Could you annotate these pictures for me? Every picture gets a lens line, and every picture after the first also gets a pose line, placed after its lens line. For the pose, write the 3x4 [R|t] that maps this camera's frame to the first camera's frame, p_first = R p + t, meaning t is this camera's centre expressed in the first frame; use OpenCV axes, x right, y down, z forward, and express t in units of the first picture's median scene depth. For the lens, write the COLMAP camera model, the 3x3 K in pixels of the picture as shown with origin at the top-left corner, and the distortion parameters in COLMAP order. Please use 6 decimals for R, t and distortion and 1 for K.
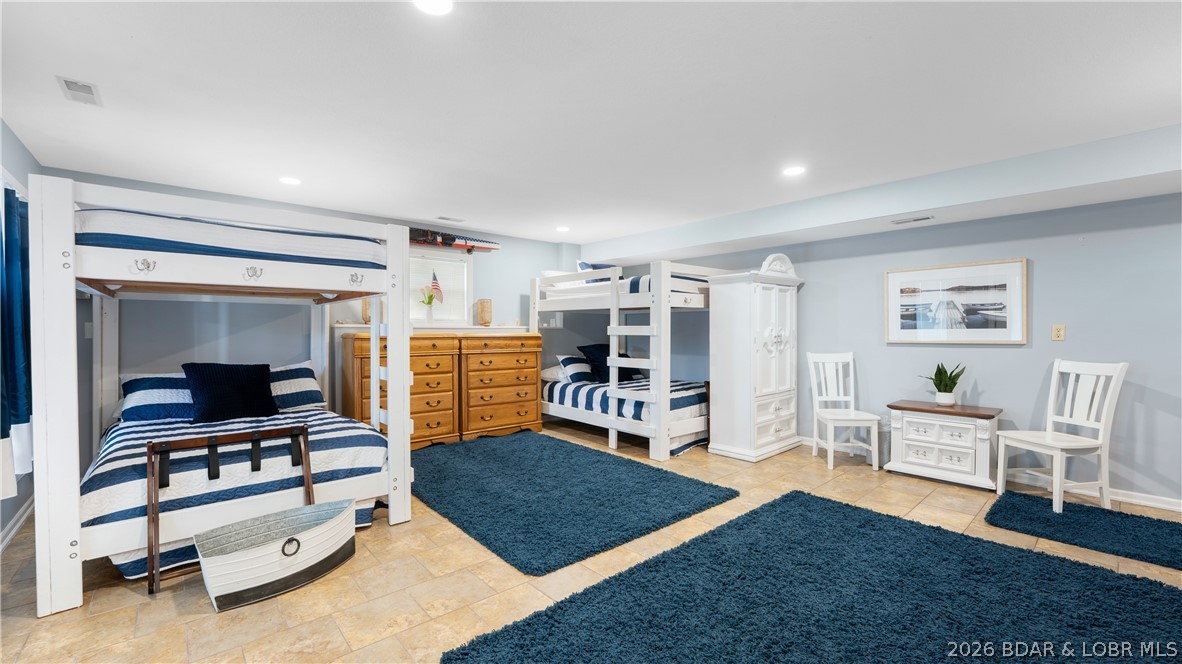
lens RADIAL K [[475.3, 0, 587.8], [0, 475.3, 332.4], [0, 0, 1]] dist [0.001081, 0.000040]
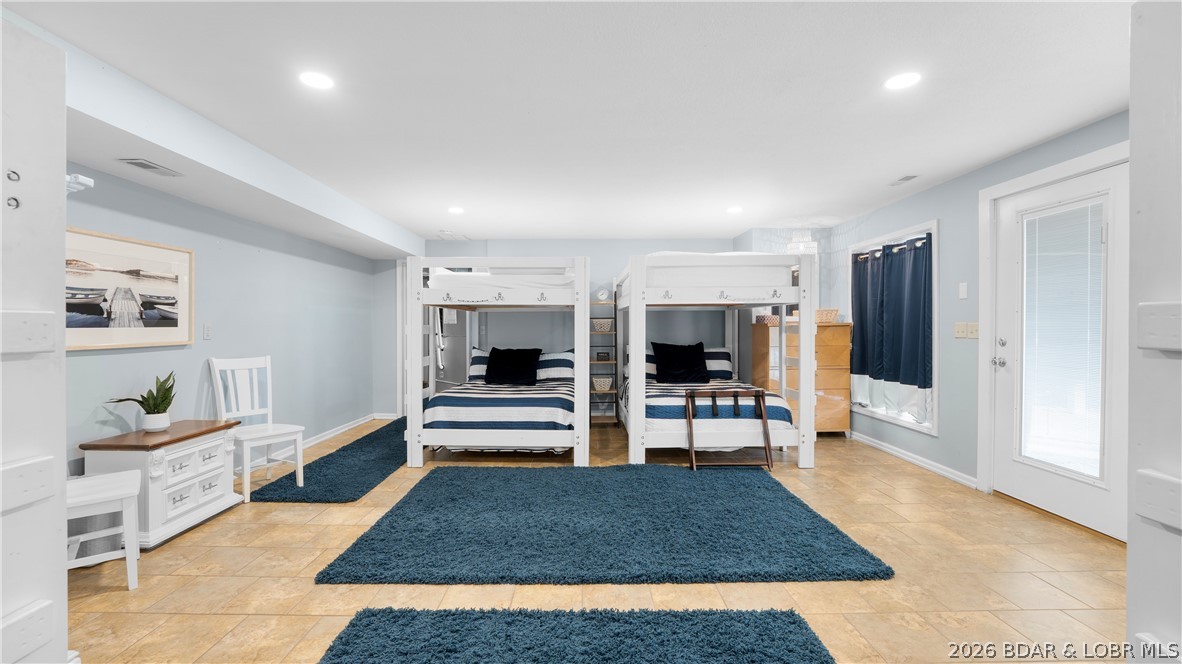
lens RADIAL K [[475.3, 0, 585.9], [0, 475.3, 332.0], [0, 0, 1]] dist [0.001081, 0.000040]
pose [[-0.744816, -0.004671, 0.667253, -0.239575], [0.004200, 0.999923, 0.011689, -0.006255], [-0.667257, 0.011509, -0.744739, 1.113616]]
